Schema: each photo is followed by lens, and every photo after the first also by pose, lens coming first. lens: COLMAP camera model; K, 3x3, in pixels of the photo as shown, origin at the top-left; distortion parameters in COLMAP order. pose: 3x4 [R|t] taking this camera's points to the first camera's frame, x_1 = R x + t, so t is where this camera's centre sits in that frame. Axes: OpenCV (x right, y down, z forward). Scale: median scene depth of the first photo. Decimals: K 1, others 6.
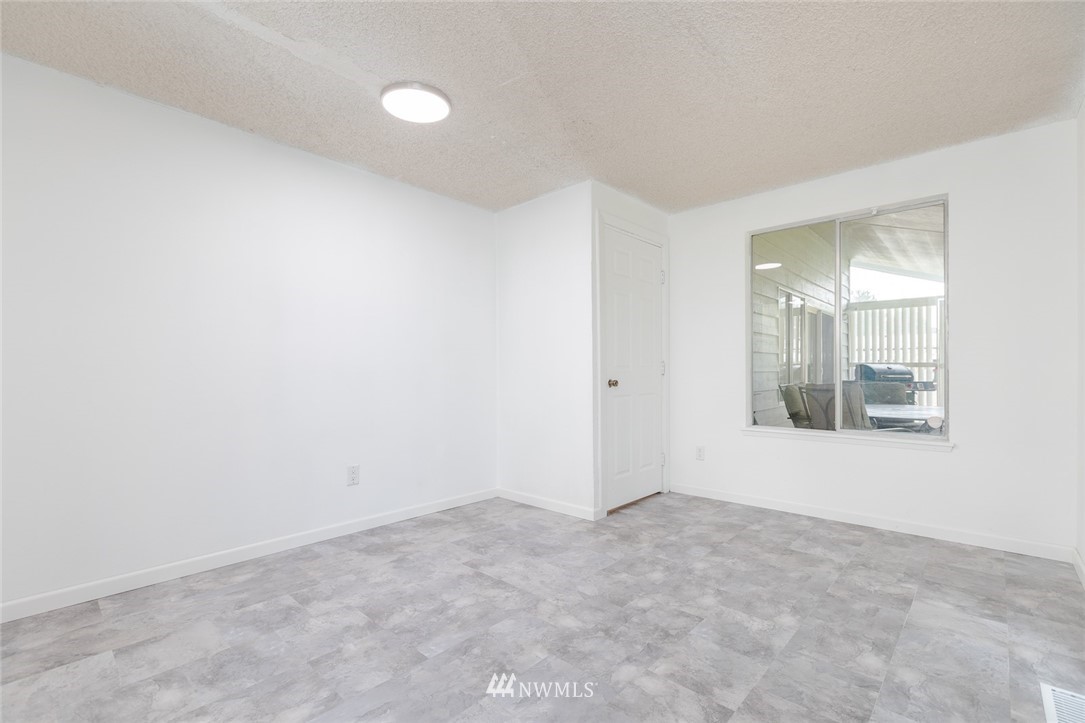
lens RADIAL K [[483.8, 0, 552.8], [0, 483.8, 373.3], [0, 0, 1]] dist [-0.002150, -0.000665]
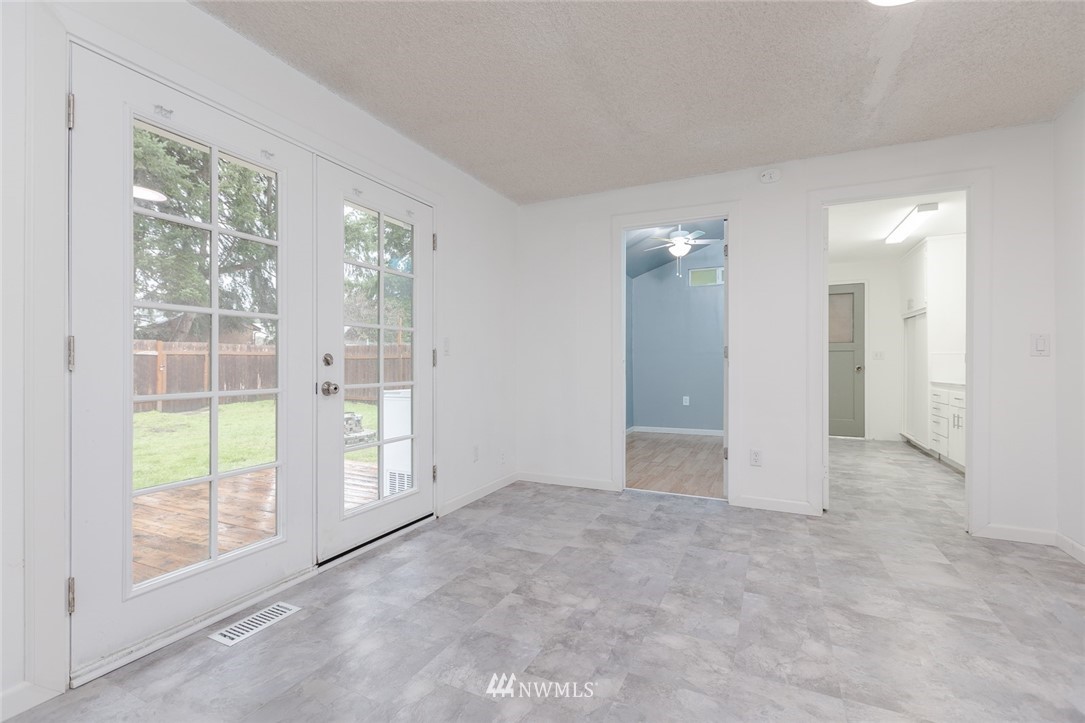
lens RADIAL K [[486.8, 0, 542.5], [0, 486.8, 361.5], [0, 0, 1]] dist [0.000601, -0.000329]
pose [[-0.959944, 0.003298, -0.280173, 0.382866], [0.001937, 0.999985, 0.005134, -0.002400], [0.280186, 0.004386, -0.959936, 1.342131]]
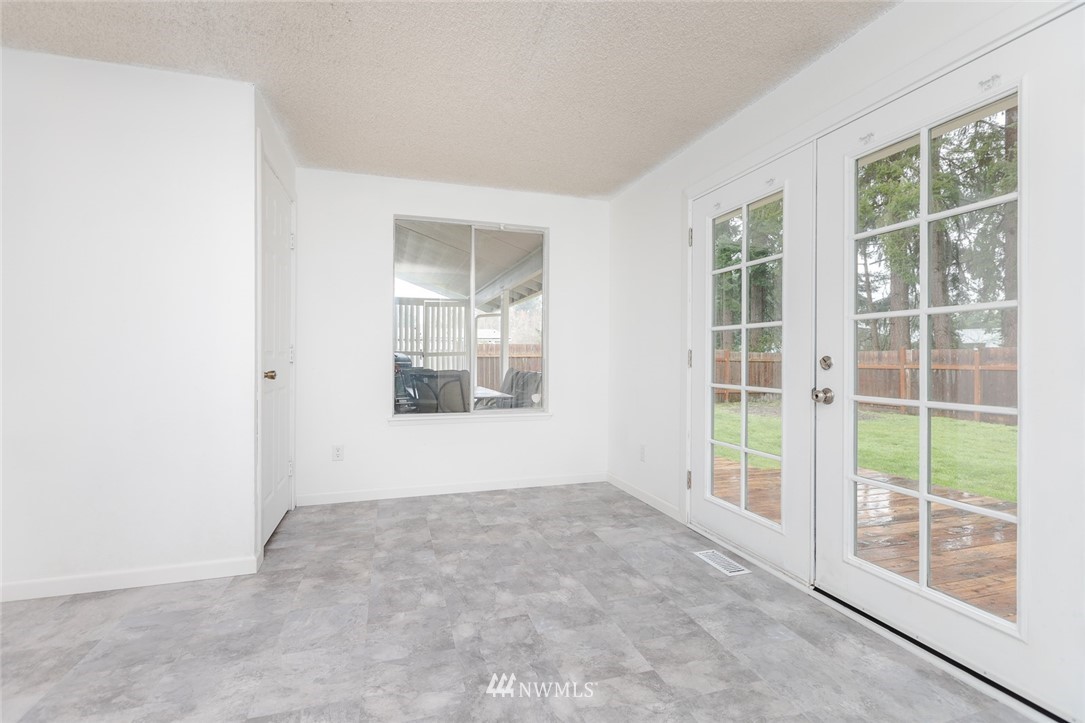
lens RADIAL K [[481.7, 0, 542.5], [0, 481.7, 361.5], [0, 0, 1]] dist [0.000778, -0.000964]
pose [[0.507021, -0.000414, 0.861934, -0.386462], [-0.002407, 0.999995, 0.001896, -0.003166], [-0.861931, -0.003037, 0.507017, 0.366151]]
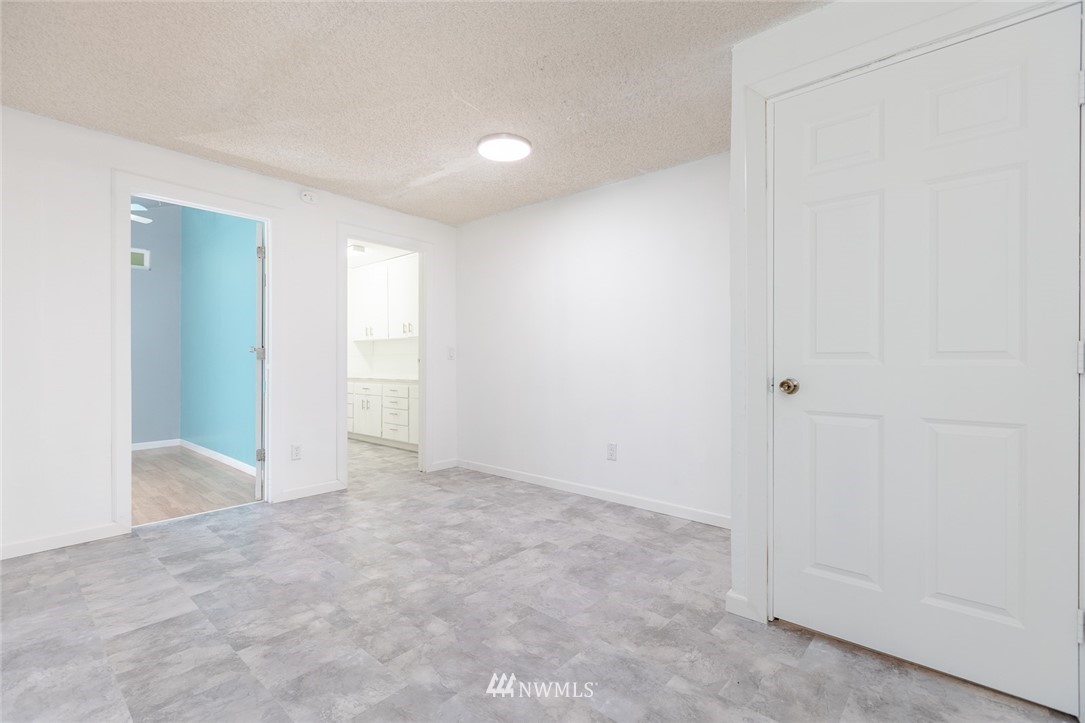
lens RADIAL K [[481.7, 0, 542.5], [0, 481.7, 361.5], [0, 0, 1]] dist [0.000778, -0.000964]
pose [[0.021336, 0.006487, -0.999751, 0.866391], [-0.007141, 0.999954, 0.006336, -0.013923], [0.999747, 0.007004, 0.021382, 0.950035]]
